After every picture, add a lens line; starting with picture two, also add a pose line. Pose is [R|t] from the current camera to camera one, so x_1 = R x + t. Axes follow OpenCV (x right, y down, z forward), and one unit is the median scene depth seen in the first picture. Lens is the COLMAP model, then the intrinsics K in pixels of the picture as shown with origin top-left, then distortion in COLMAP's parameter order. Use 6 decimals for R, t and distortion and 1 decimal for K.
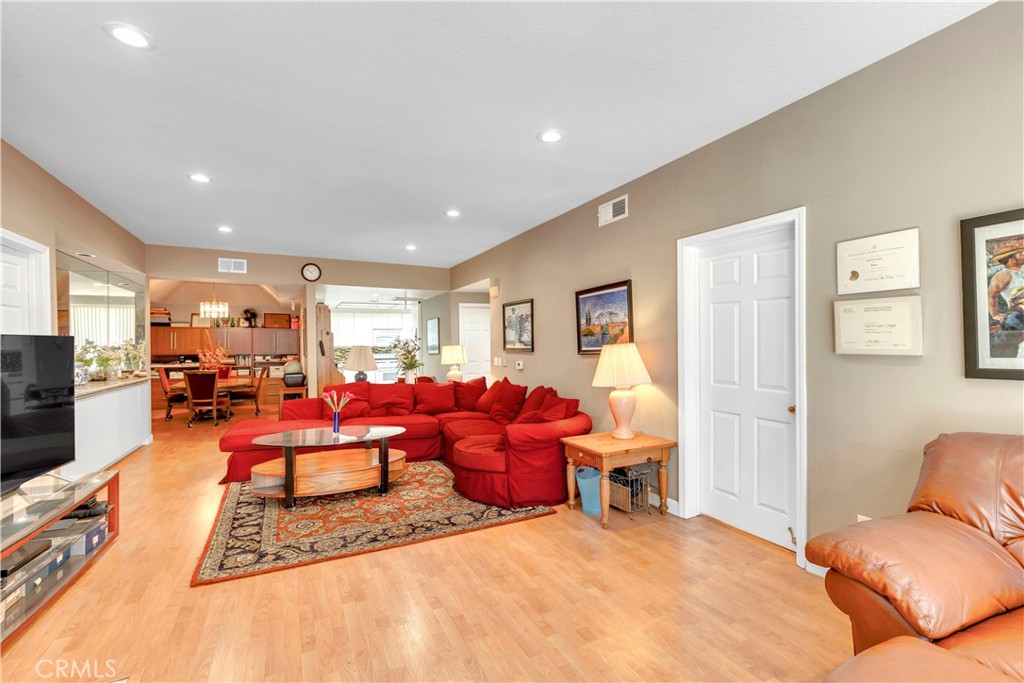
lens RADIAL K [[457.0, 0, 503.5], [0, 457.0, 343.1], [0, 0, 1]] dist [0.006487, -0.001493]
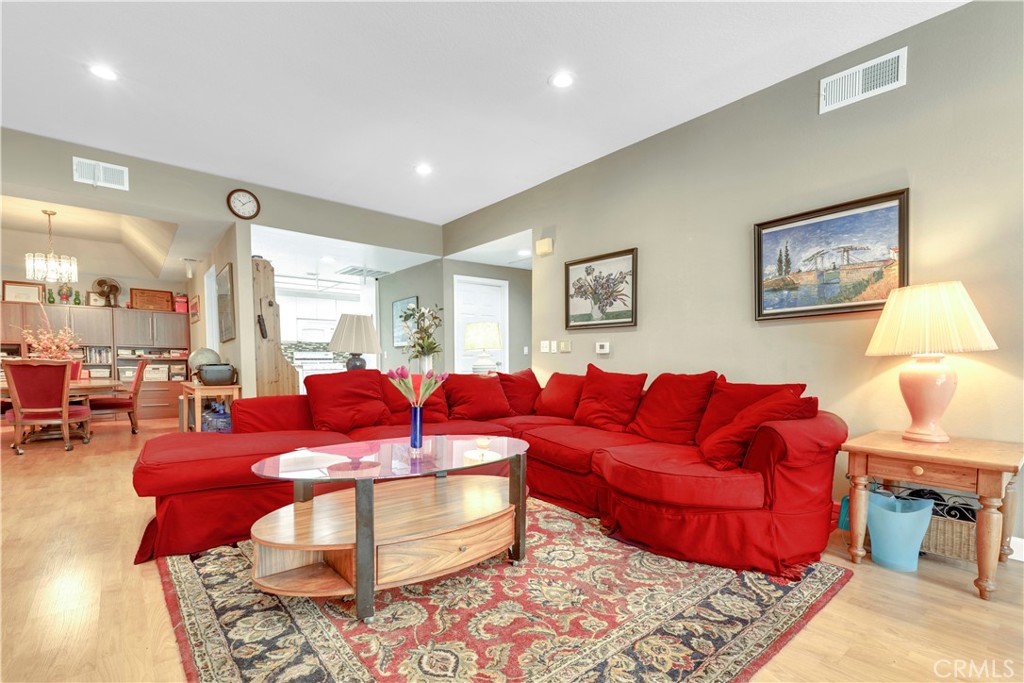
lens RADIAL K [[457.0, 0, 489.7], [0, 457.0, 388.8], [0, 0, 1]] dist [0.006487, -0.001493]
pose [[0.971850, -0.001241, 0.235596, -0.398233], [-0.012798, 0.998232, 0.058051, 0.097542], [-0.235251, -0.059432, 0.970116, 0.485060]]
